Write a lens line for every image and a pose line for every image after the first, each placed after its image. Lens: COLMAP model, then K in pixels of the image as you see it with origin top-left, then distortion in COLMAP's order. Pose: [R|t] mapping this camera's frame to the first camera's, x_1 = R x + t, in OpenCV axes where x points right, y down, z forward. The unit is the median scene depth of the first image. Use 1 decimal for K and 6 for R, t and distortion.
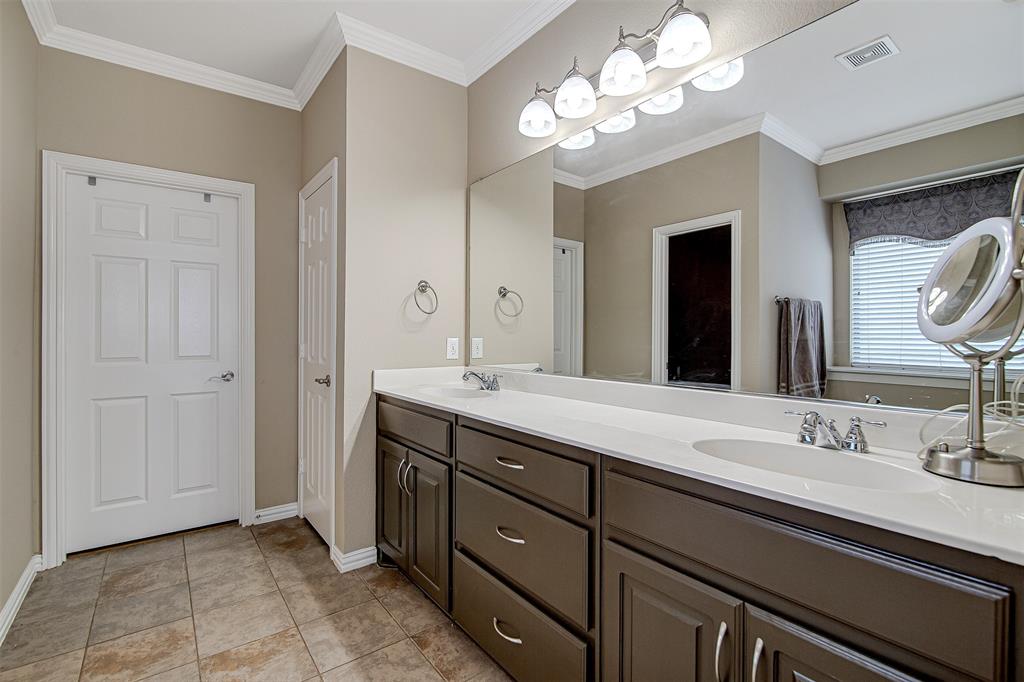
lens RADIAL K [[462.6, 0, 513.8], [0, 462.6, 330.0], [0, 0, 1]] dist [-0.009864, 0.000841]
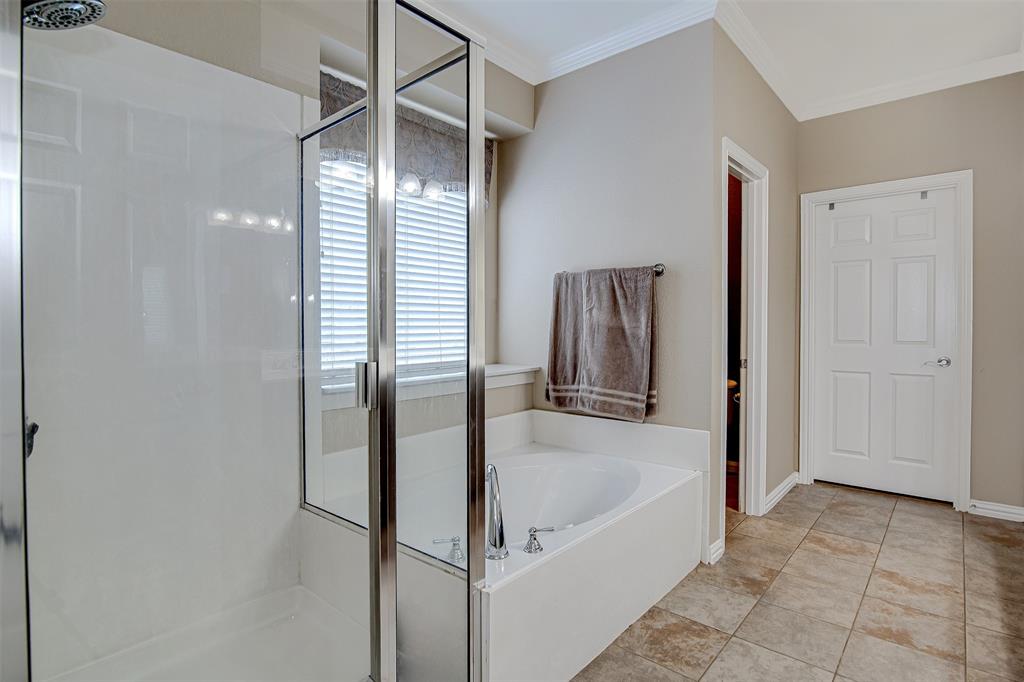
lens RADIAL K [[462.6, 0, 513.8], [0, 462.6, 330.0], [0, 0, 1]] dist [-0.009864, 0.000841]
pose [[0.169844, 0.015592, -0.985348, 0.289334], [0.006461, 0.999836, 0.016935, 0.004993], [0.985450, -0.009243, 0.169715, -0.162850]]
